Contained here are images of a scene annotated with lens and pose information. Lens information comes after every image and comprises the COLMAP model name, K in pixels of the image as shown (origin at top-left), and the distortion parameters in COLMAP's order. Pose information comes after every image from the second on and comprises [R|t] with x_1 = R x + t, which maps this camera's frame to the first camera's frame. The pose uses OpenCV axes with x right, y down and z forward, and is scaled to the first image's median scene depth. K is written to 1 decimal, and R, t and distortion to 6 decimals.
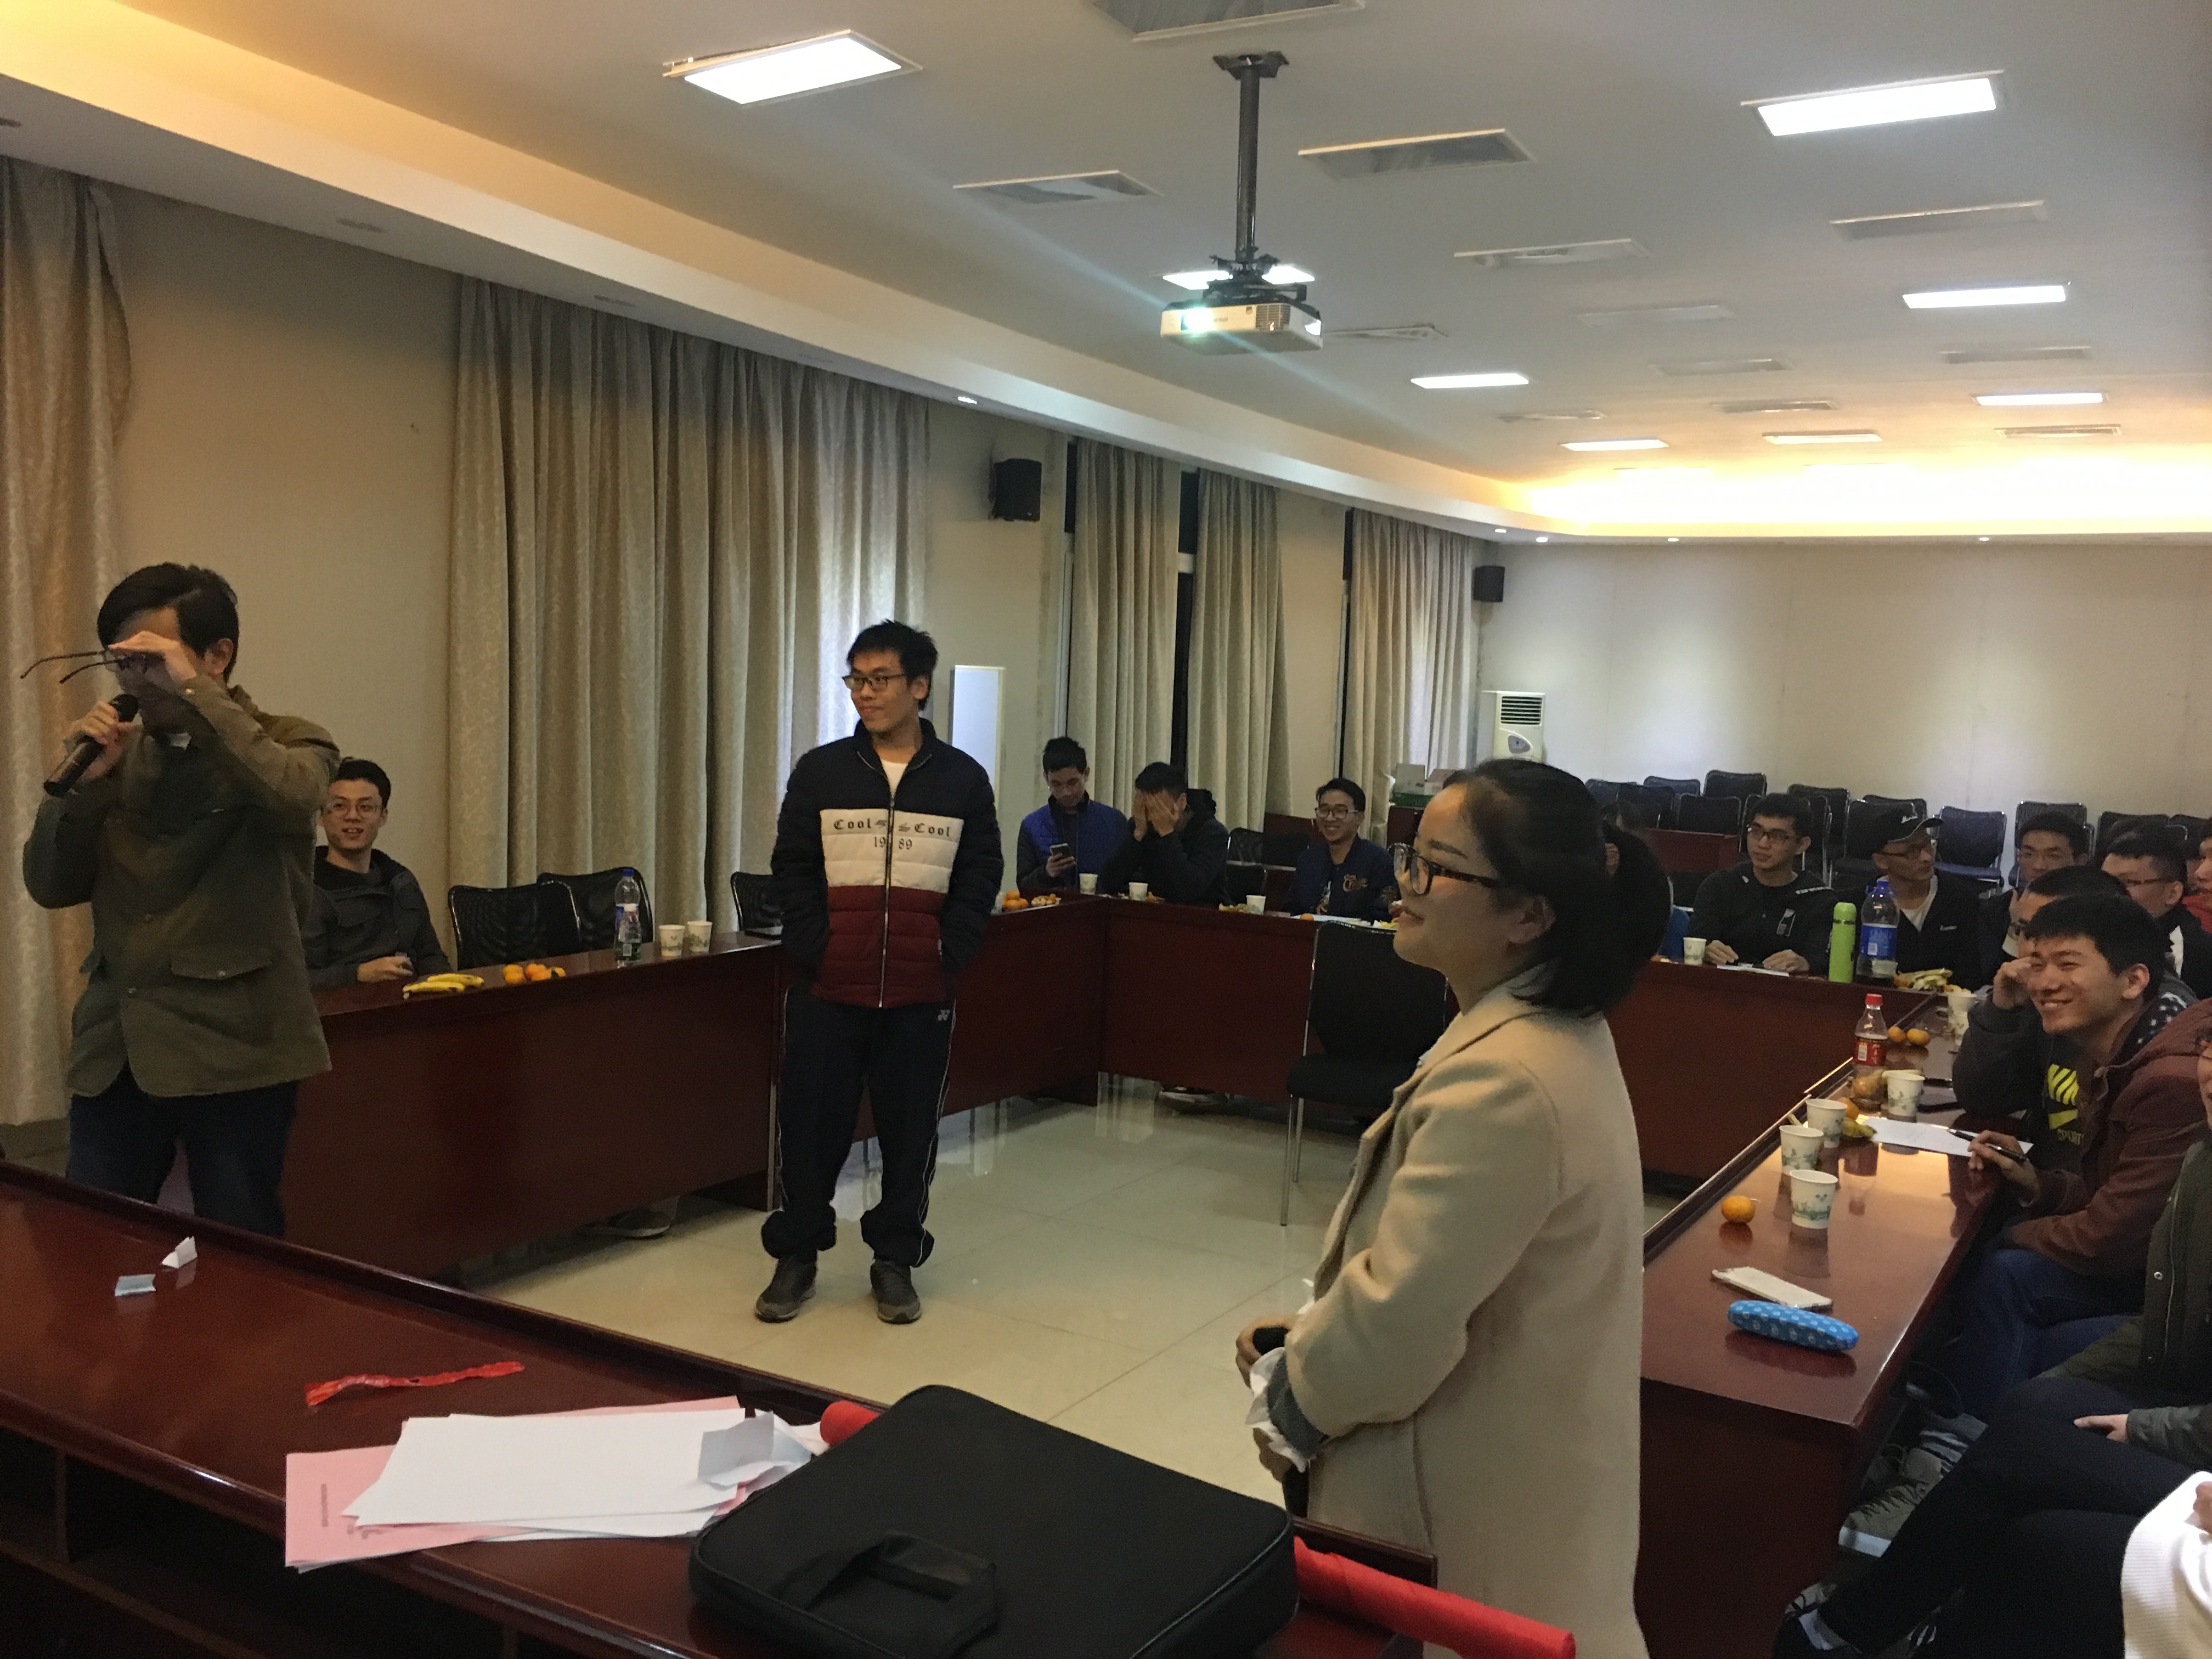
lens RADIAL K [[1874.7, 0, 1106.0], [0, 1874.7, 829.5], [0, 0, 1]] dist [0.013035, 0.000023]
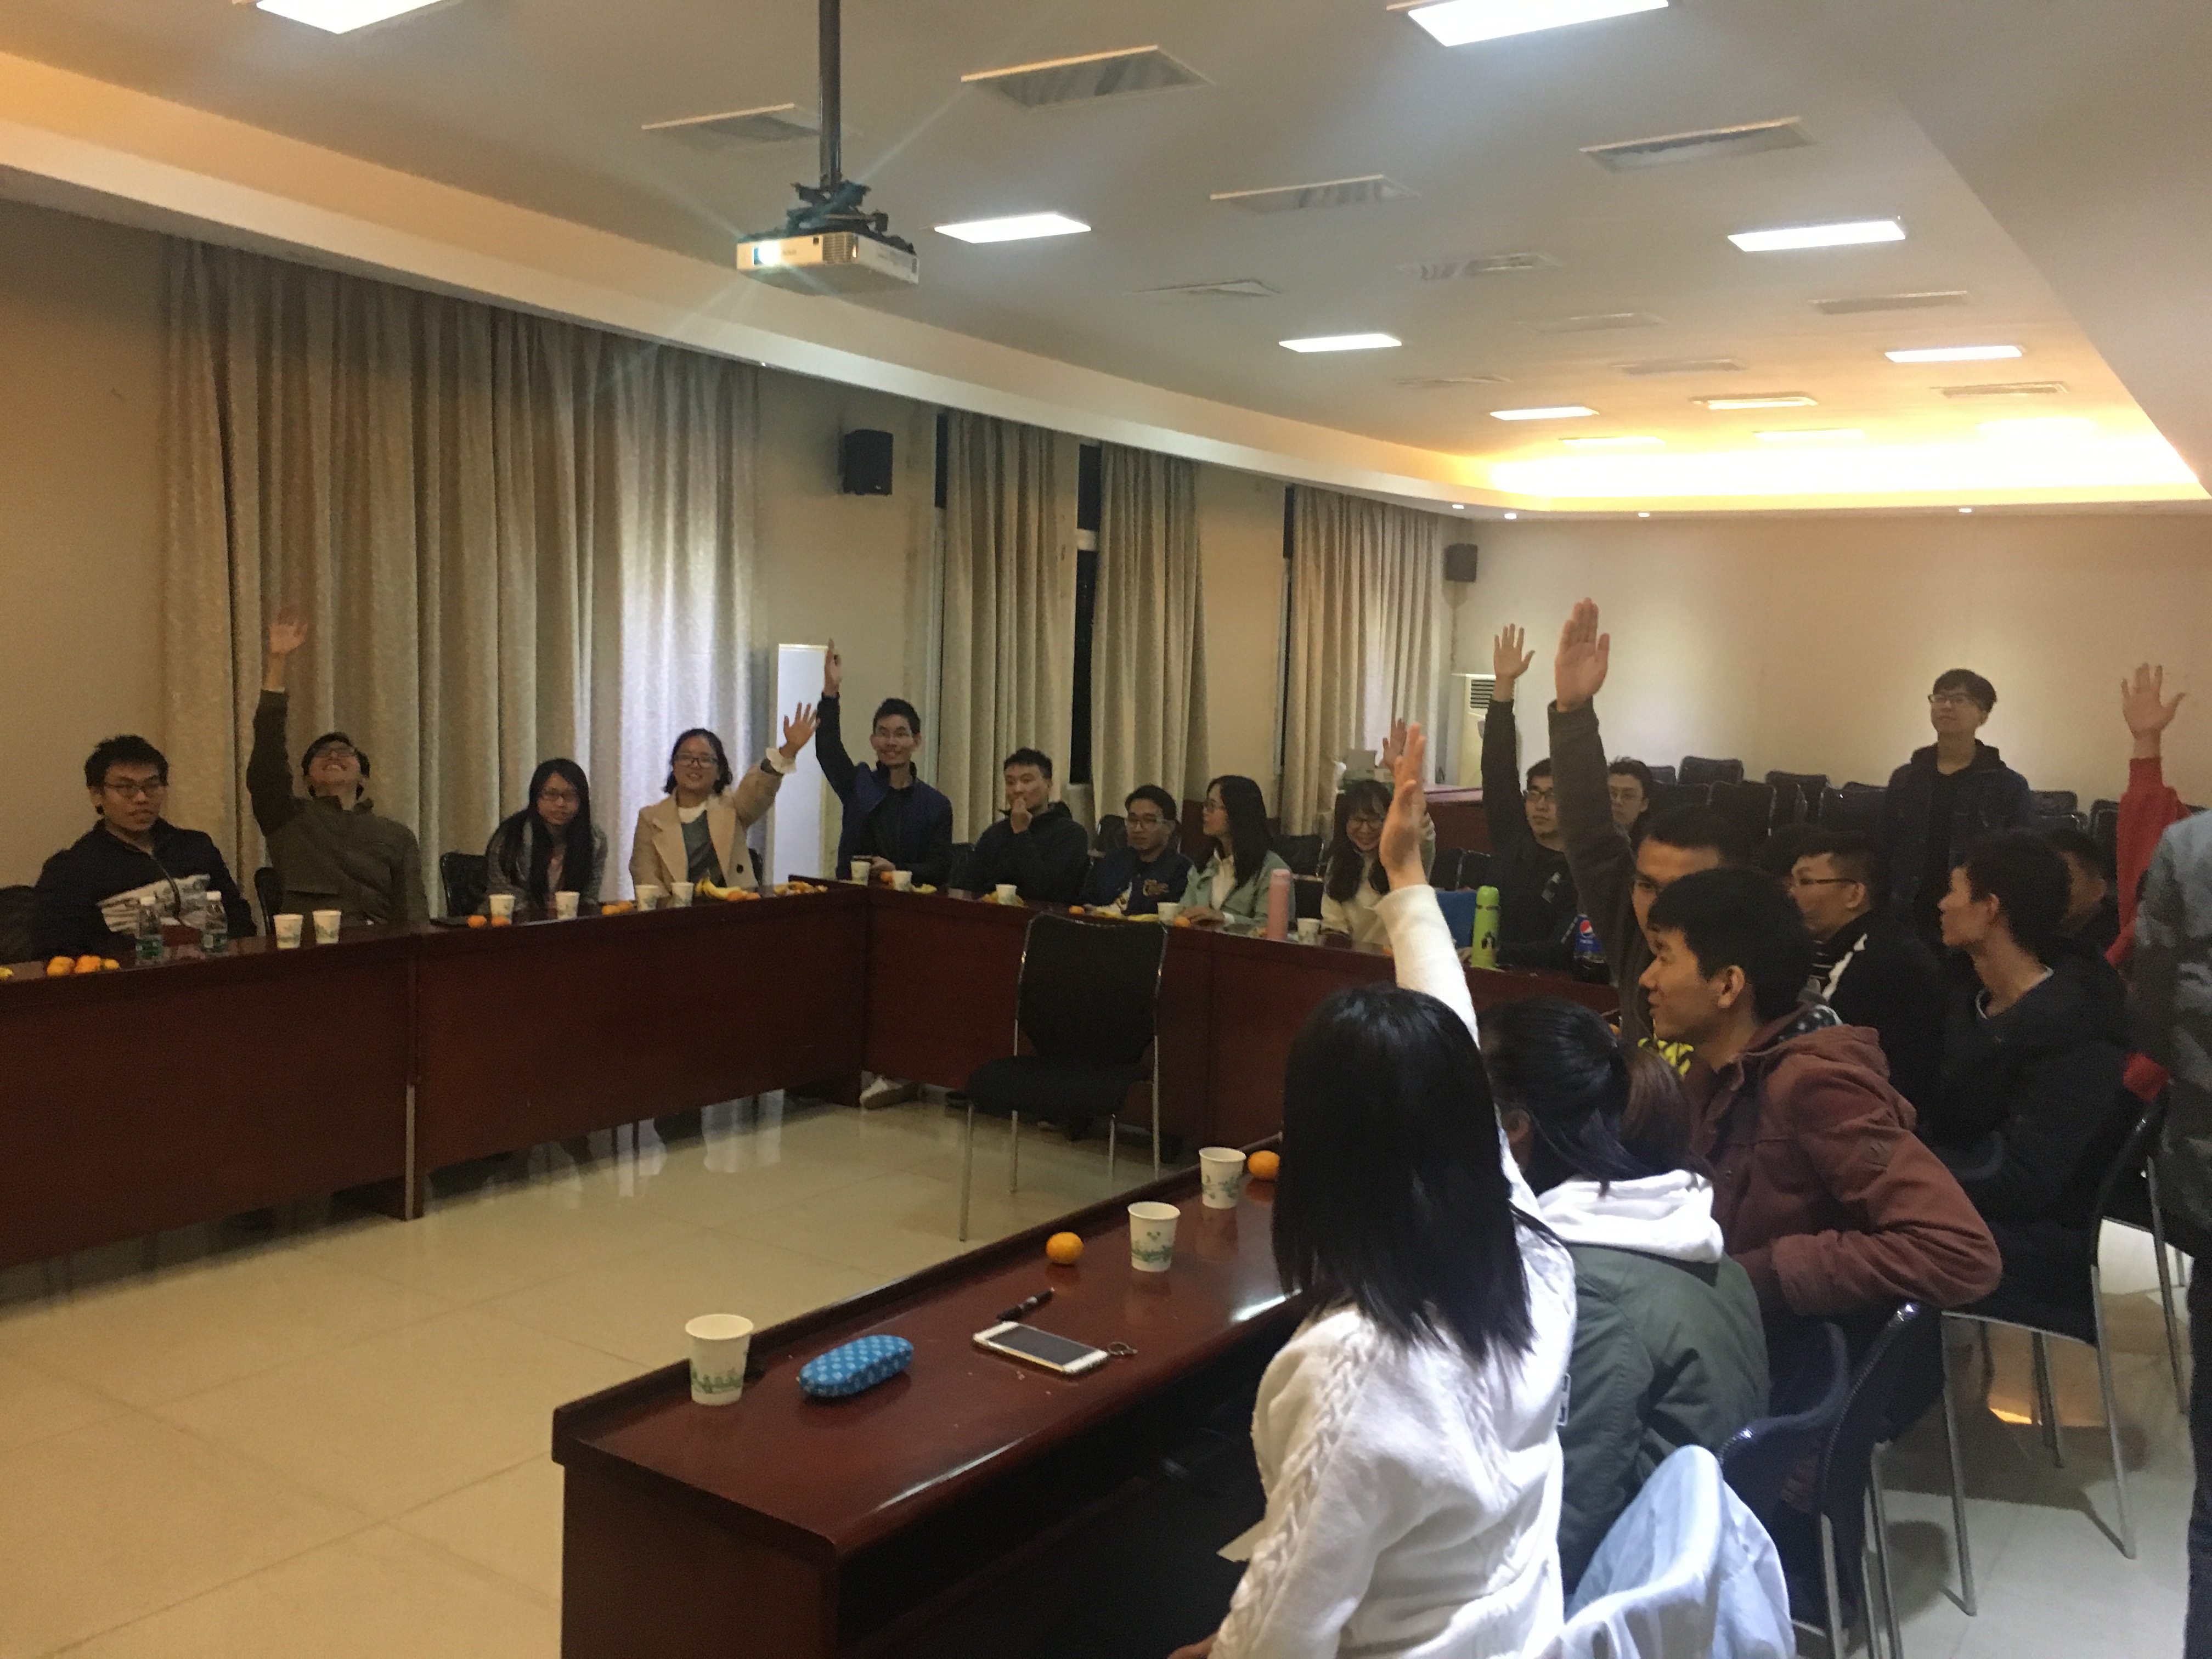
lens RADIAL K [[1874.7, 0, 1106.0], [0, 1874.7, 829.5], [0, 0, 1]] dist [0.013035, 0.000023]
pose [[0.998457, 0.000866, -0.055523, 0.123257], [-0.000580, 0.999986, 0.005174, 0.001761], [0.055527, -0.005134, 0.998444, 0.044502]]
